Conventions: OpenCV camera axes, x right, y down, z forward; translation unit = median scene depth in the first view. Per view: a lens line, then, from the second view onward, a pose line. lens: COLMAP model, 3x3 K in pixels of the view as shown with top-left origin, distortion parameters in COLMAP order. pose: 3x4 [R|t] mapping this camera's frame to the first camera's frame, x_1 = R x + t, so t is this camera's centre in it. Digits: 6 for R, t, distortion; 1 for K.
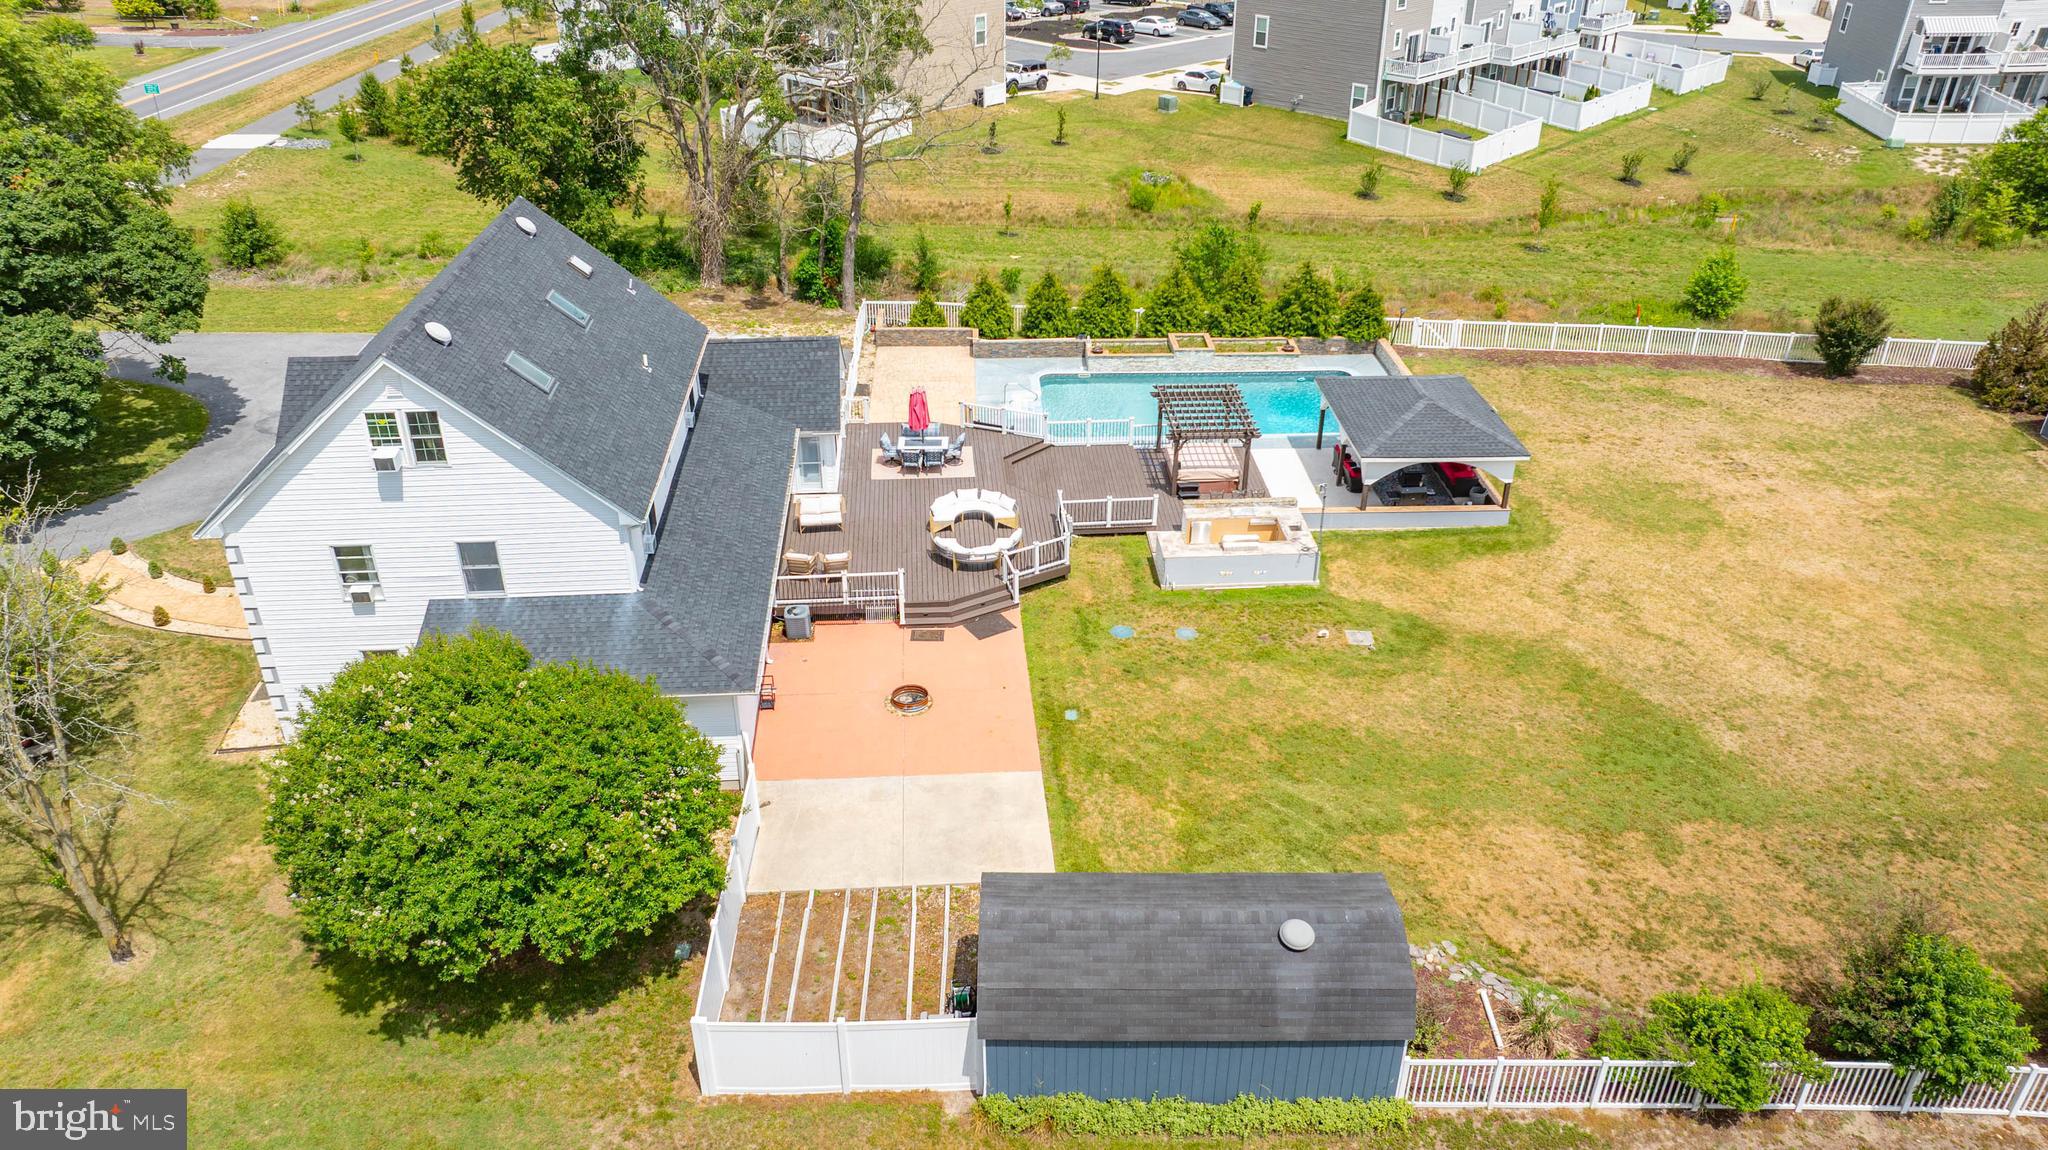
lens RADIAL K [[1438.7, 0, 1022.7], [0, 1438.7, 569.4], [0, 0, 1]] dist [-0.033182, 0.026656]
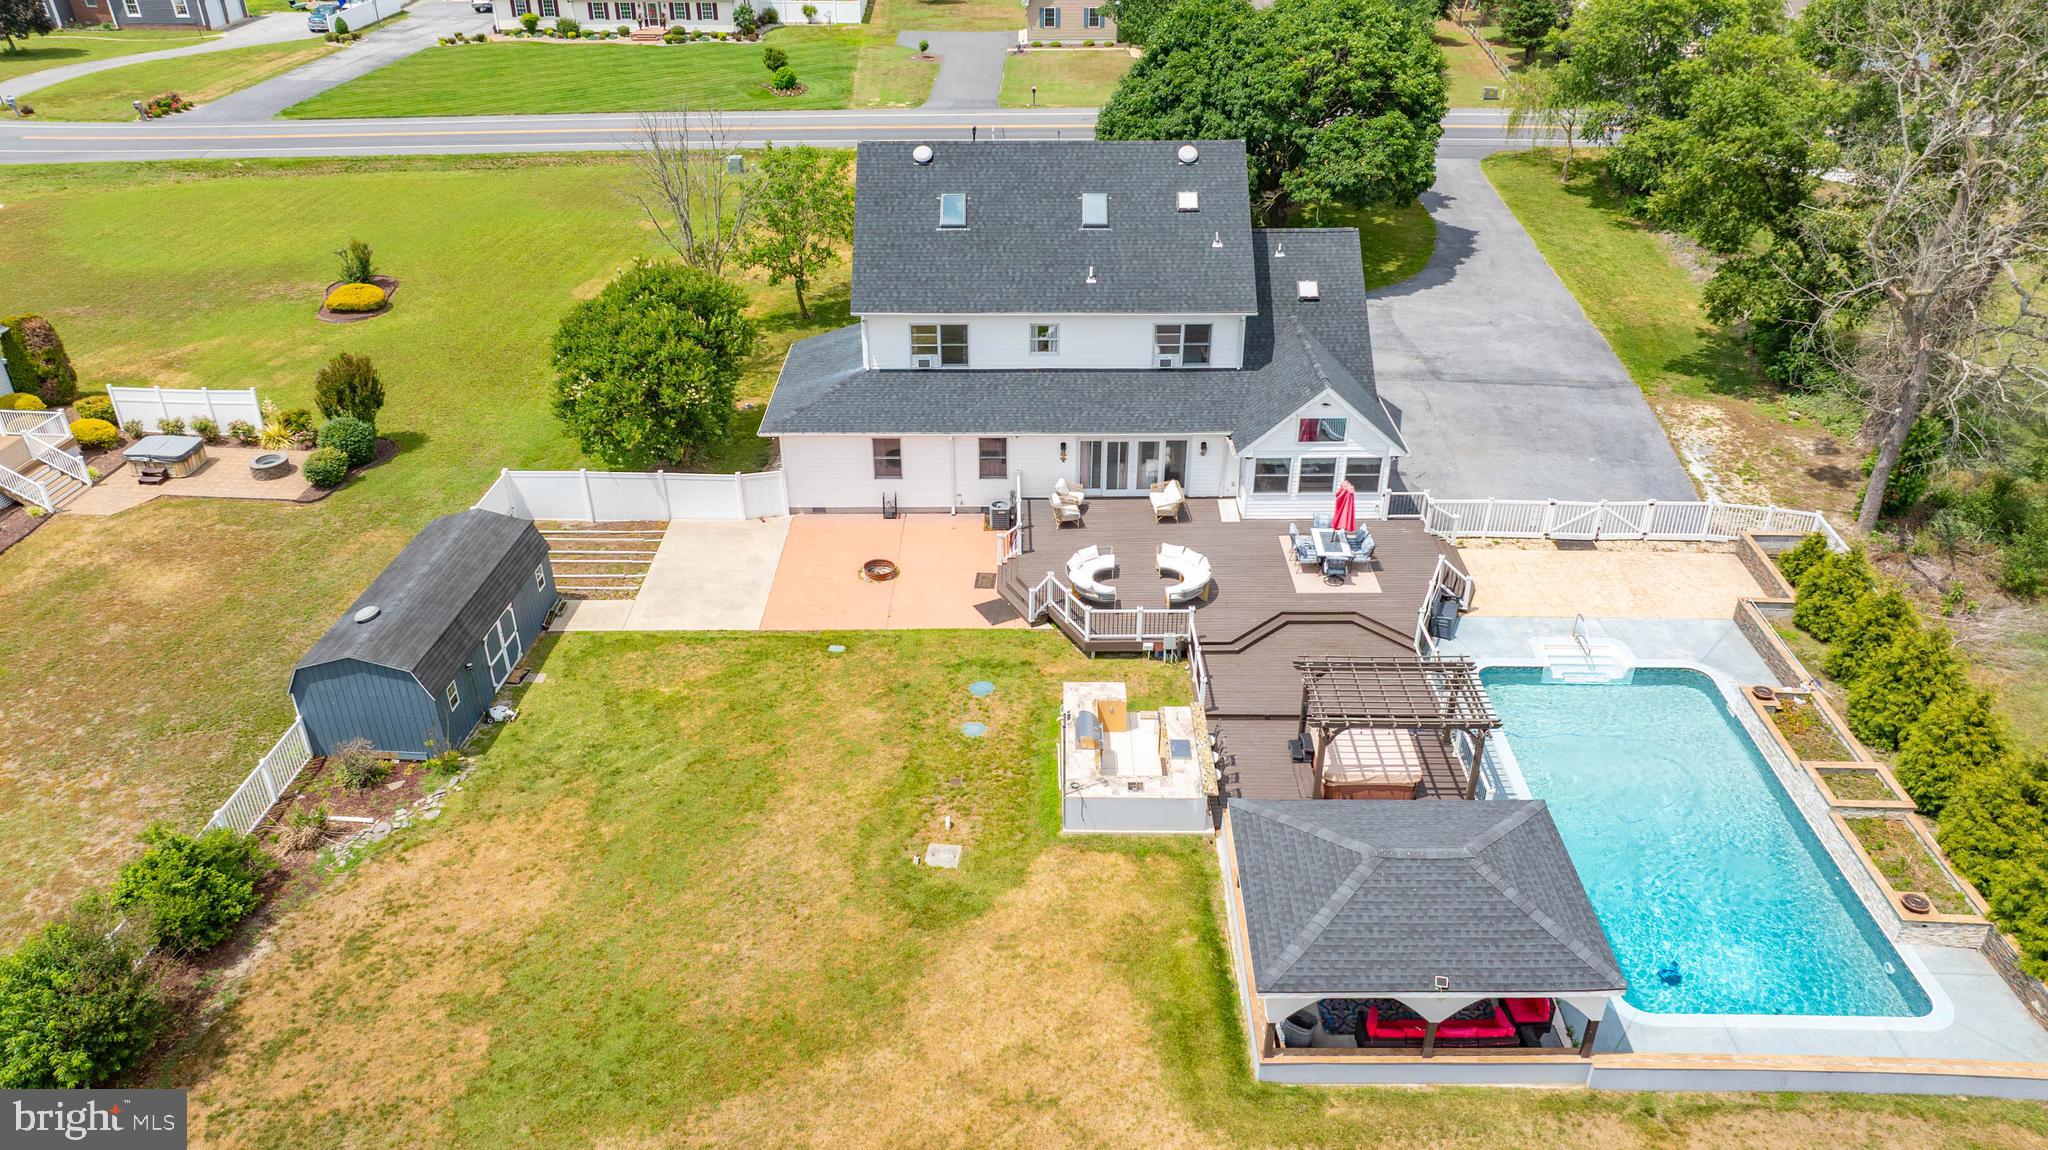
lens RADIAL K [[1438.7, 0, 1021.6], [0, 1438.7, 577.1], [0, 0, 1]] dist [-0.033182, 0.026656]
pose [[-0.069205, 0.494995, -0.866135, 0.907336], [-0.486994, 0.740975, 0.462377, -0.491288], [0.870659, 0.453802, 0.189781, 0.872199]]
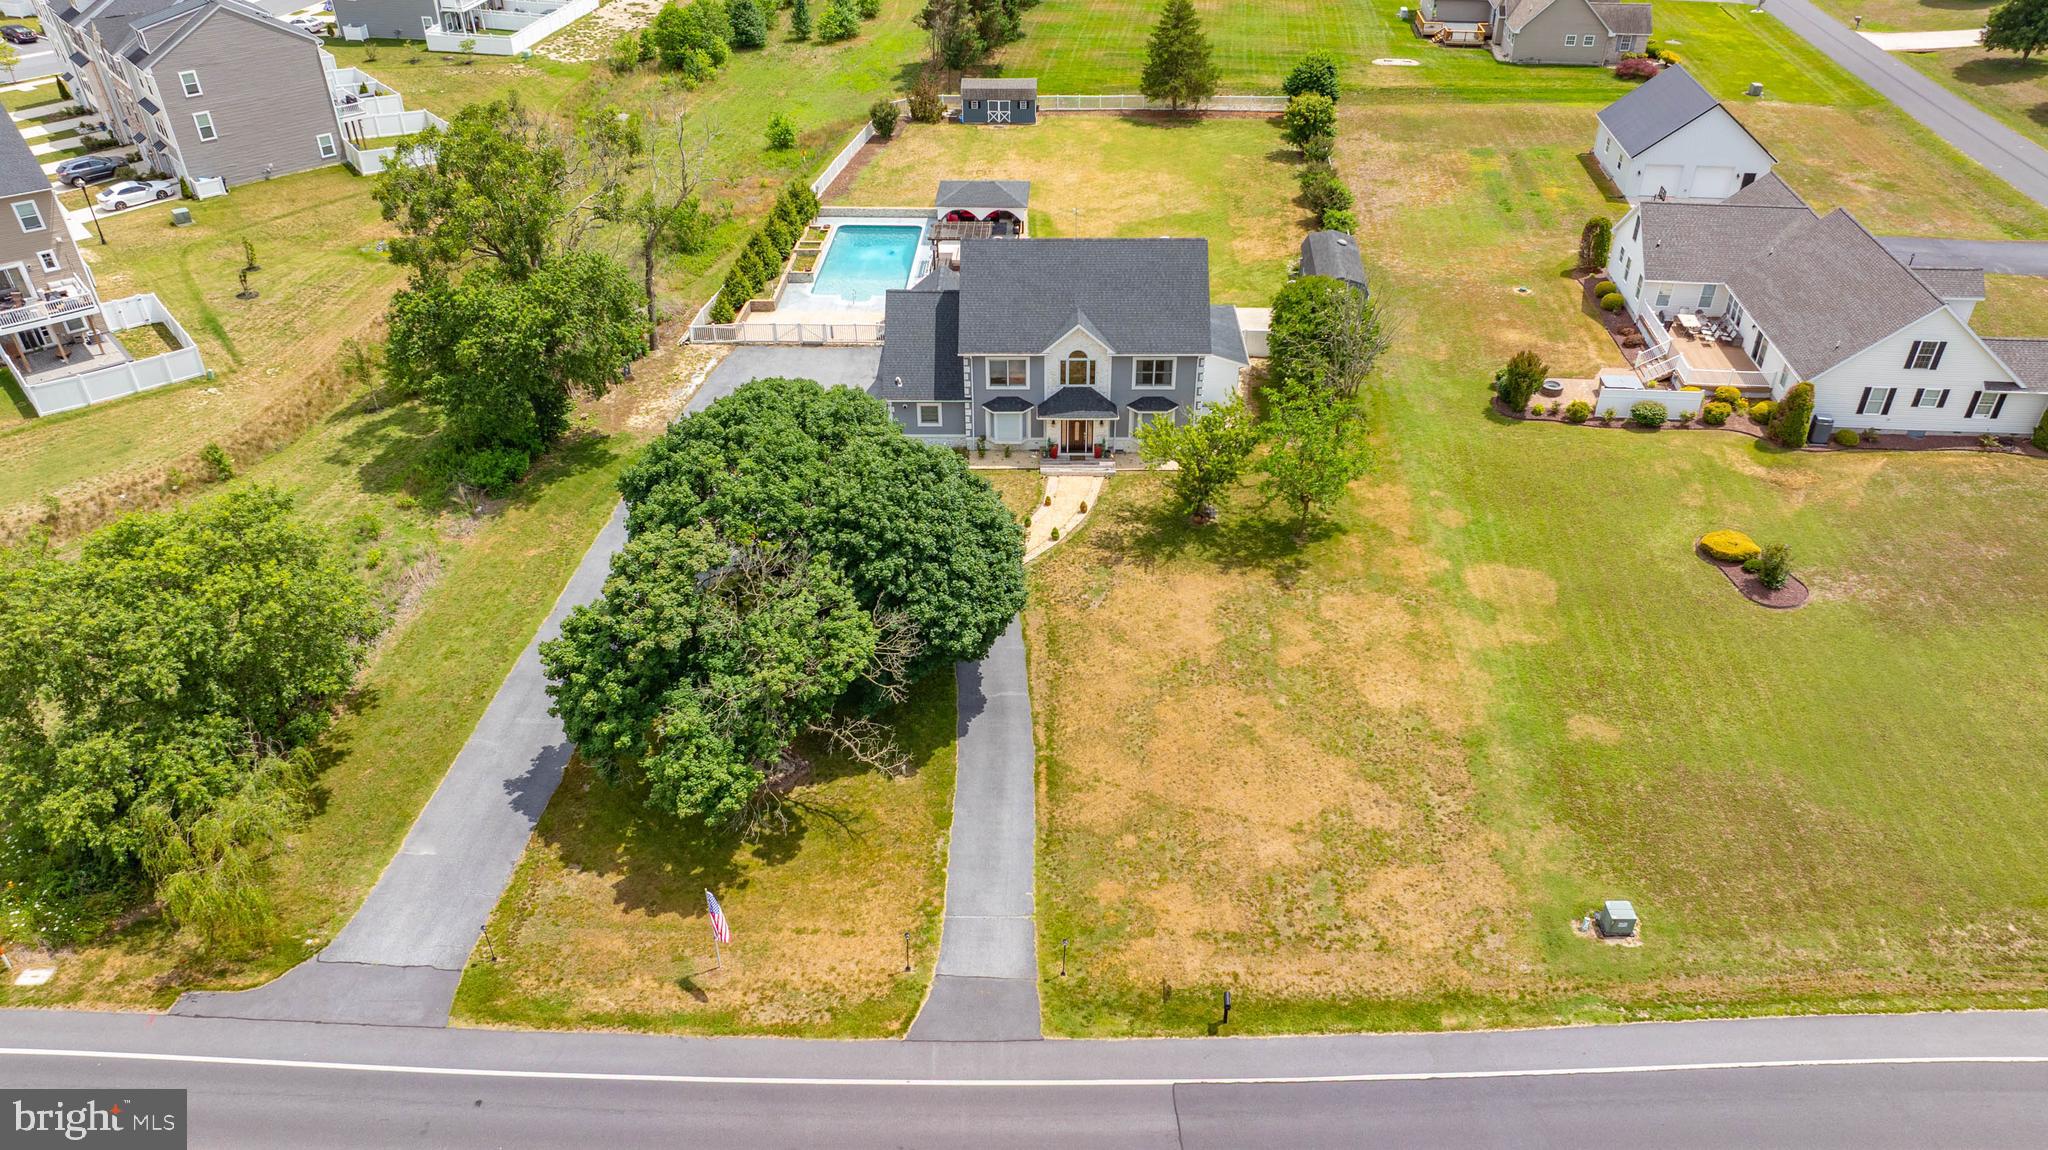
lens RADIAL K [[1438.7, 0, 1024.1], [0, 1438.7, 577.0], [0, 0, 1]] dist [-0.033182, 0.026656]
pose [[0.084633, -0.572320, 0.815651, -2.259814], [0.491733, 0.735952, 0.465374, -0.820654], [-0.866623, 0.361696, 0.343715, 0.520858]]
